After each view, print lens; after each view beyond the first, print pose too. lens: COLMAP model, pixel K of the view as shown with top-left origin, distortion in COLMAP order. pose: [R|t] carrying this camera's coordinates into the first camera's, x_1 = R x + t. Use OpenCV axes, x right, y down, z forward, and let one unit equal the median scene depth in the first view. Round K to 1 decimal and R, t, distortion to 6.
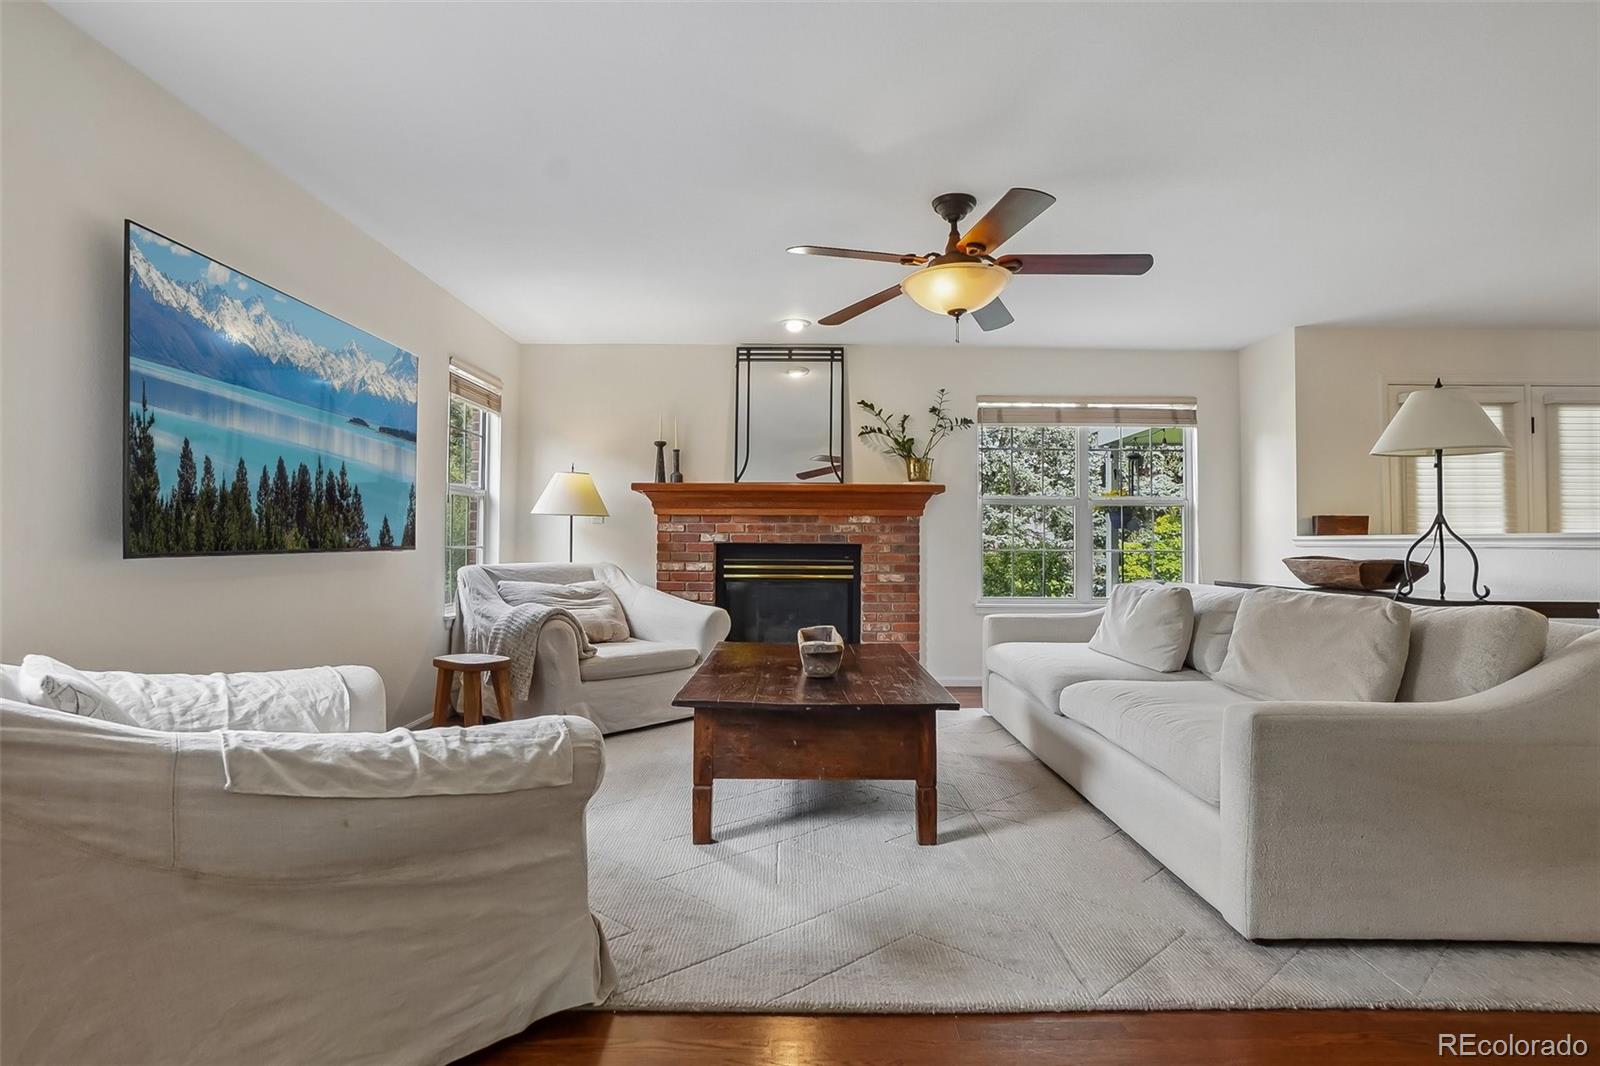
lens RADIAL K [[780.6, 0, 826.6], [0, 780.6, 522.9], [0, 0, 1]] dist [-0.030153, 0.008911]
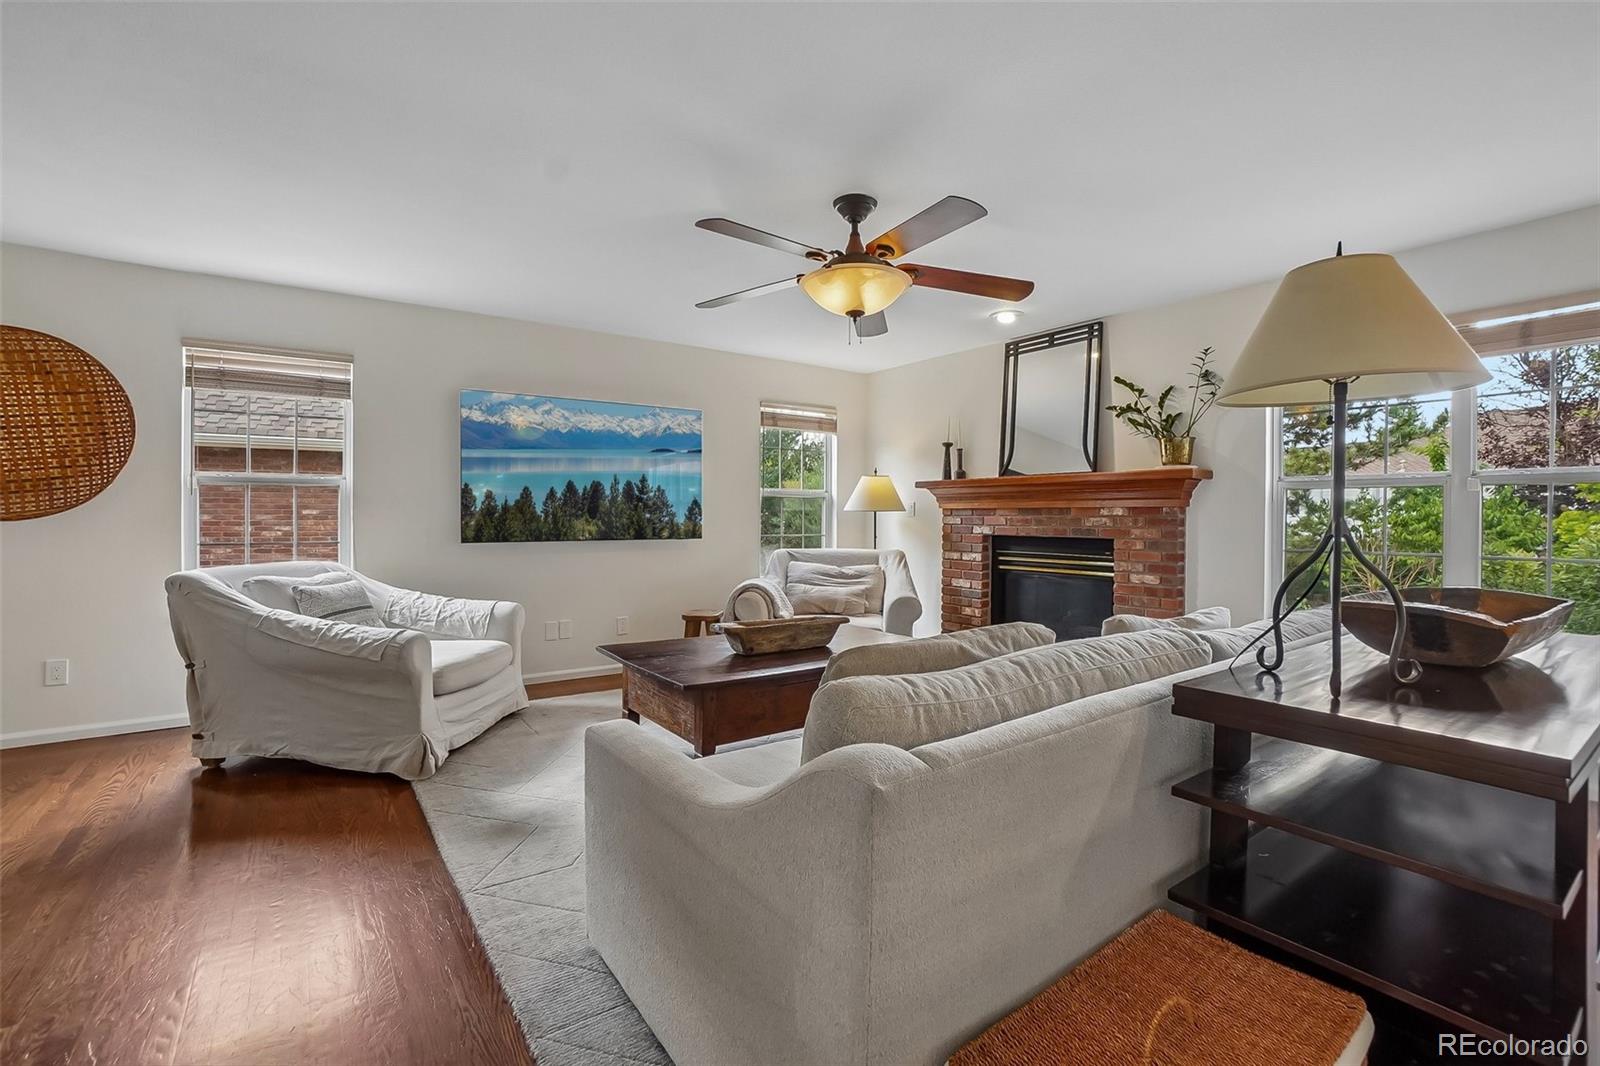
lens RADIAL K [[721.6, 0, 809.2], [0, 721.6, 524.9], [0, 0, 1]] dist [-0.039317, 0.003005]
pose [[0.581400, 0.005702, -0.813598, 0.508833], [0.009564, 0.999858, 0.013842, -0.003631], [0.813561, -0.015829, 0.581263, 0.243396]]
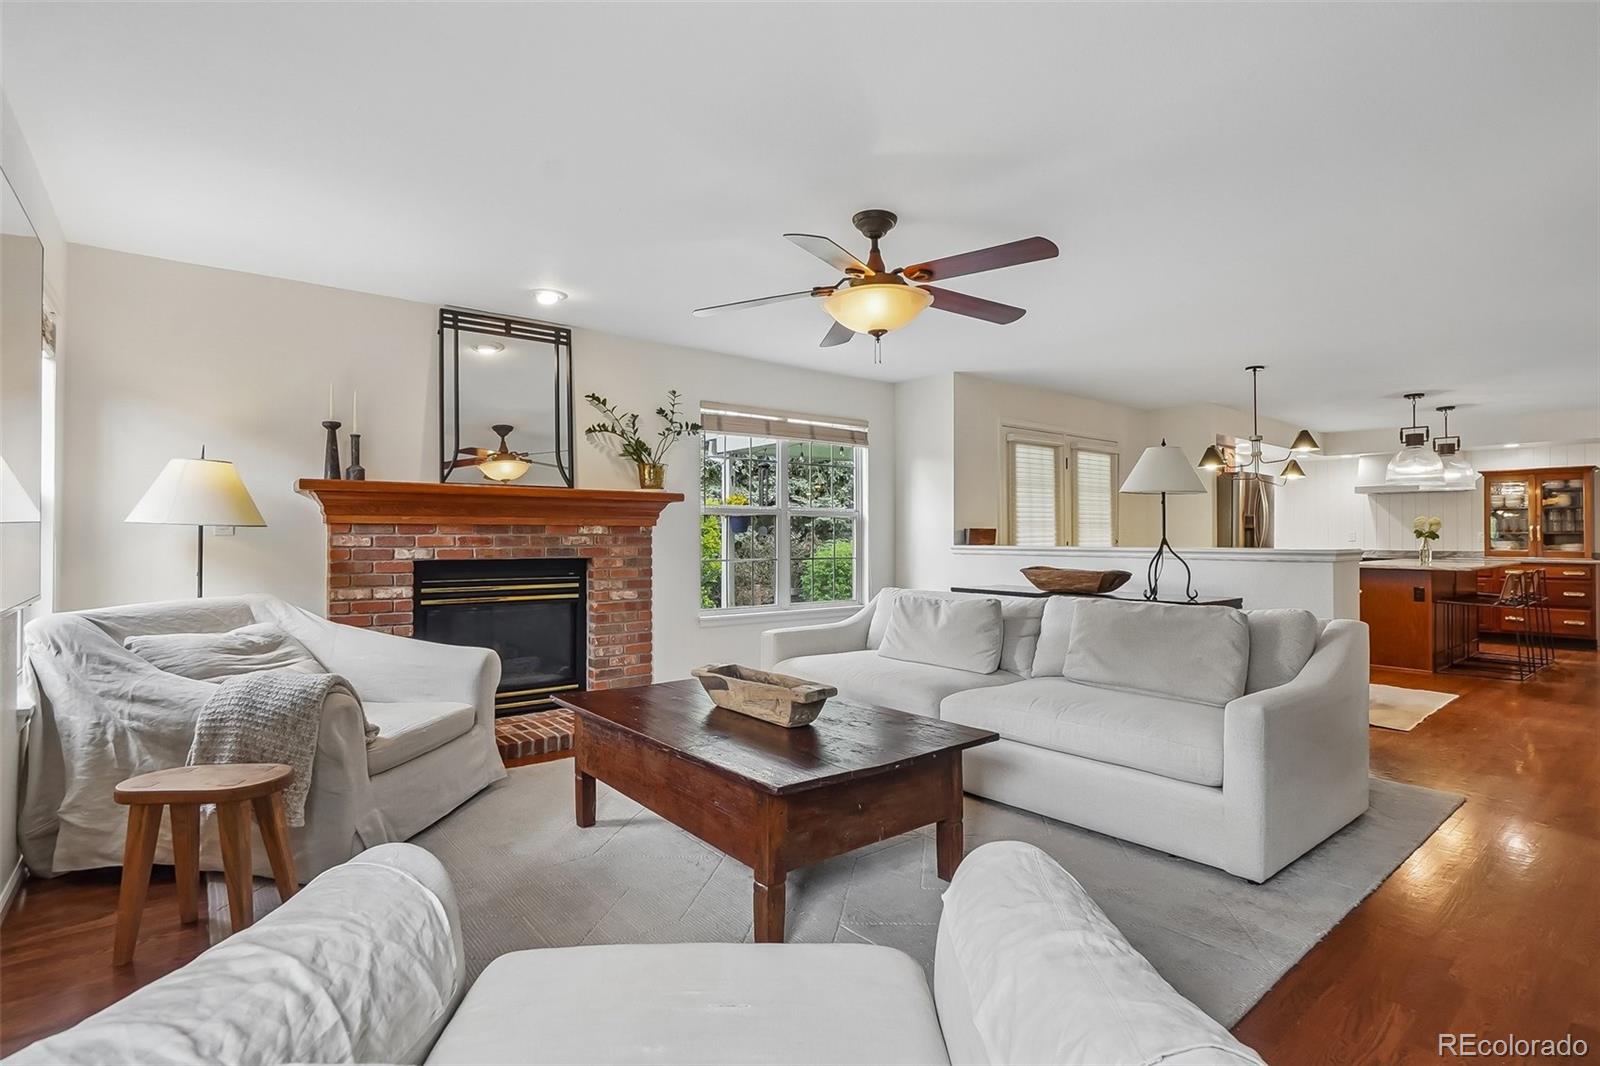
lens RADIAL K [[780.6, 0, 787.1], [0, 780.6, 524.9], [0, 0, 1]] dist [-0.030153, 0.008911]
pose [[0.791568, 0.004092, 0.611067, -0.317962], [-0.013162, 0.999860, 0.010354, -0.021993], [-0.610939, -0.016238, 0.791511, 0.174670]]
